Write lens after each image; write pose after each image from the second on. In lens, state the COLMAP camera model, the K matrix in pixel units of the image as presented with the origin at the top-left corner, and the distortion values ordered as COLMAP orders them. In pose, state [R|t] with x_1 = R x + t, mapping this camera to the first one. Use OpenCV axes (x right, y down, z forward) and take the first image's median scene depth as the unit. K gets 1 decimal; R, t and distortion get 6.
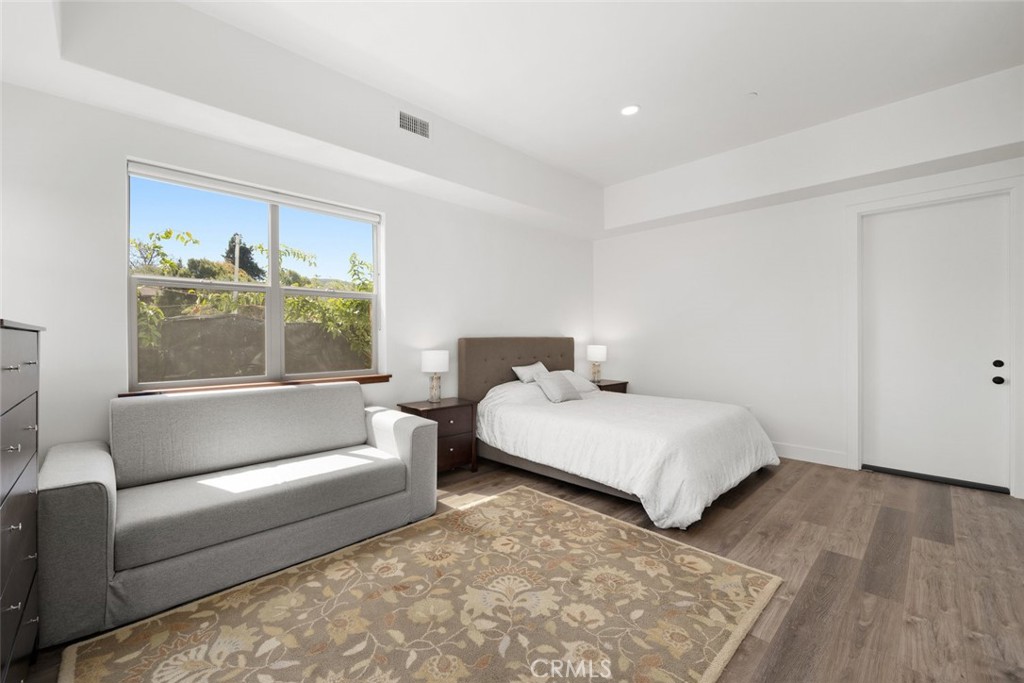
lens RADIAL K [[420.0, 0, 508.1], [0, 420.0, 343.7], [0, 0, 1]] dist [0.001259, 0.000026]
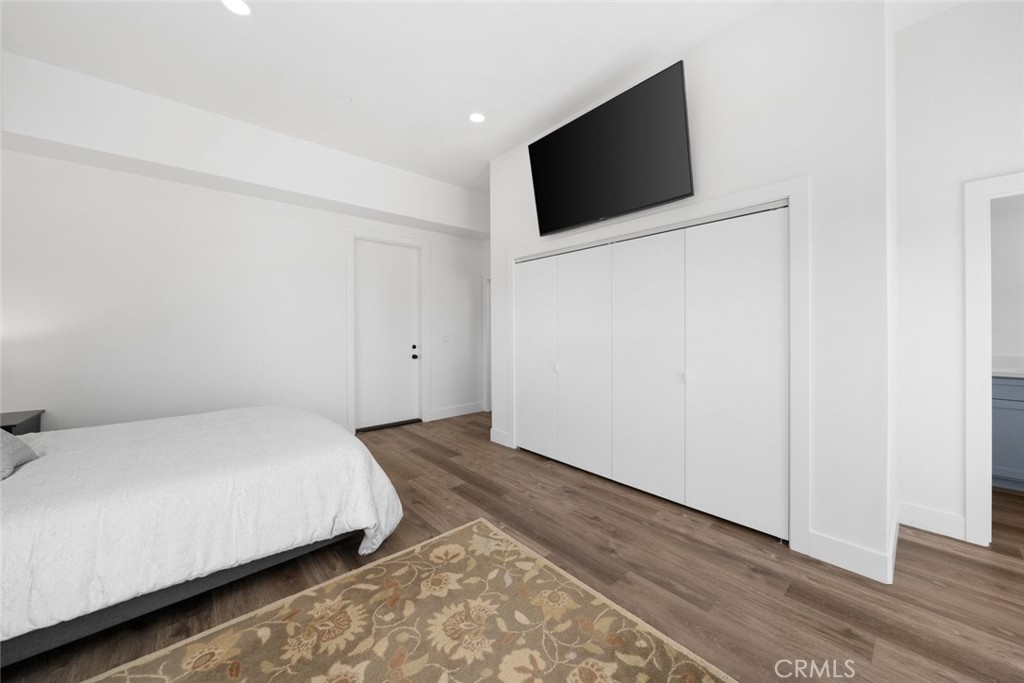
lens RADIAL K [[366.3, 0, 508.0], [0, 366.3, 333.0], [0, 0, 1]] dist [-0.004542, -0.000258]
pose [[0.063474, -0.005537, 0.997968, -0.413854], [0.022958, 0.999728, 0.004087, -0.007474], [-0.997719, 0.022652, 0.063584, 0.762077]]
